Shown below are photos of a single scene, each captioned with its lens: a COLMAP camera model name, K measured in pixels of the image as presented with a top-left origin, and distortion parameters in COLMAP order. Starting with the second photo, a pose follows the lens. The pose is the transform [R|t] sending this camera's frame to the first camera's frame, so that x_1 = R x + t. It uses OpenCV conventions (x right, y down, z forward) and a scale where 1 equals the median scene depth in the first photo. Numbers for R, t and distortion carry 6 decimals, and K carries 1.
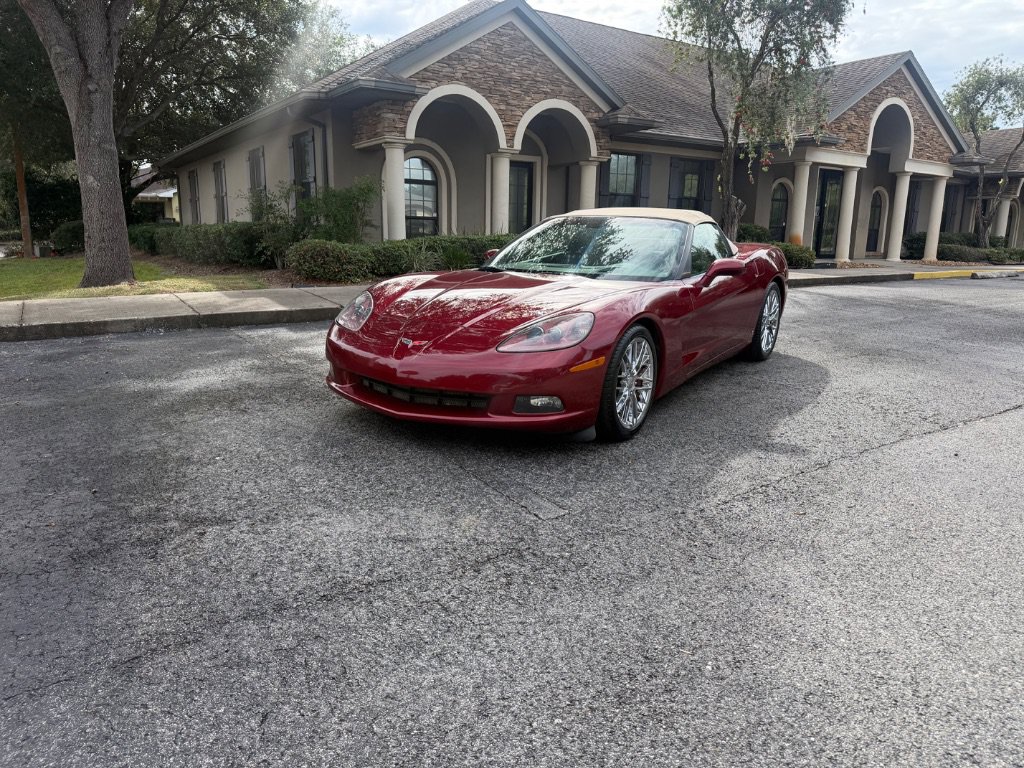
lens RADIAL K [[717.5, 0, 513.1], [0, 717.5, 386.0], [0, 0, 1]] dist [0.047605, -0.067824]
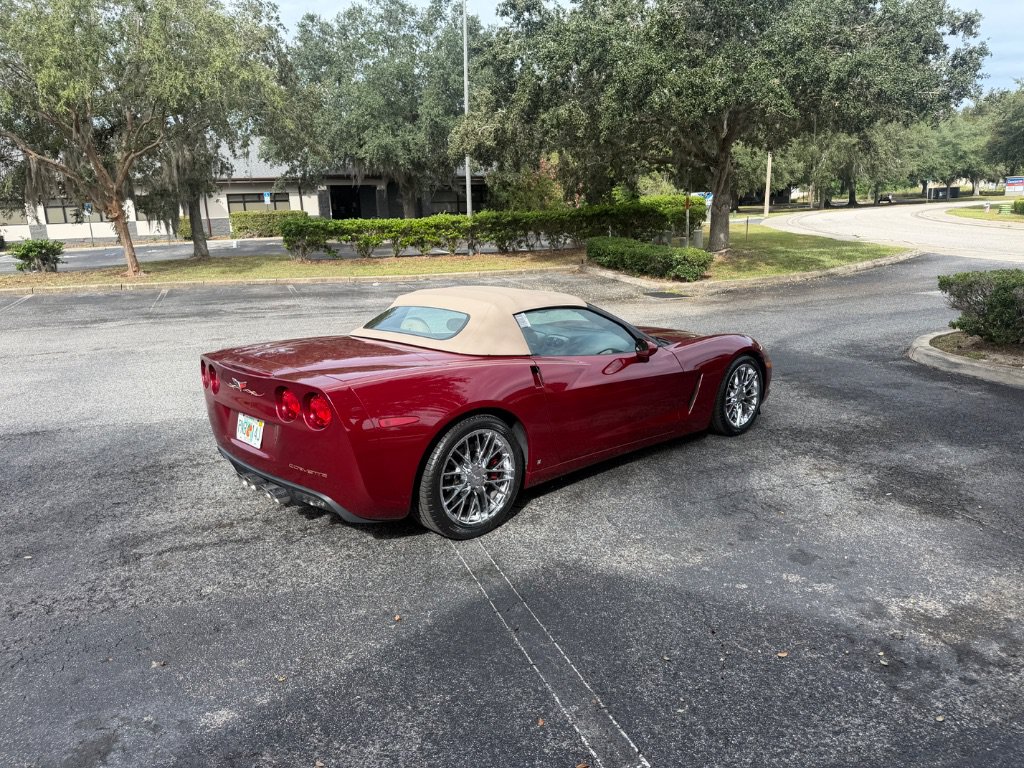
lens RADIAL K [[714.8, 0, 504.4], [0, 714.8, 380.0], [0, 0, 1]] dist [0.067528, -0.101265]
pose [[-0.969646, -0.041266, 0.241007, -0.029794], [0.066149, 0.904630, 0.421034, -0.215567], [-0.235396, 0.424196, -0.874441, 0.763983]]
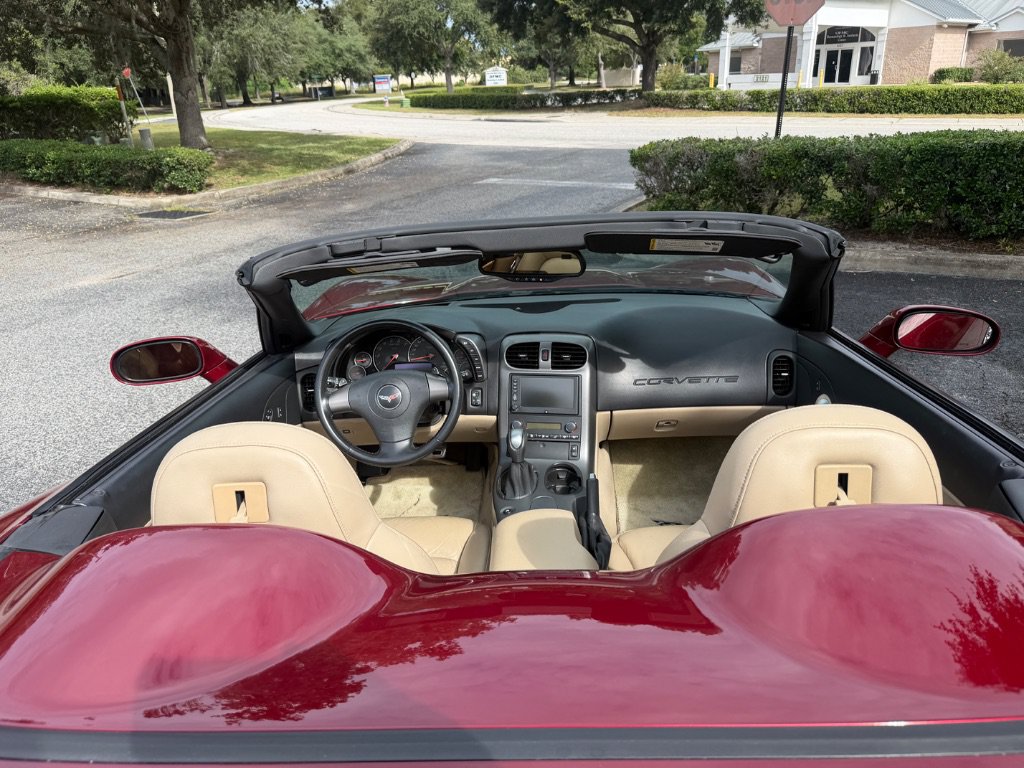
lens RADIAL K [[727.7, 0, 504.7], [0, 727.7, 379.6], [0, 0, 1]] dist [-0.012196, 0.001794]
pose [[-0.858109, 0.209472, -0.468798, 0.117626], [-0.077627, 0.849585, 0.521709, -0.133614], [0.507567, 0.484074, -0.712775, 0.496267]]
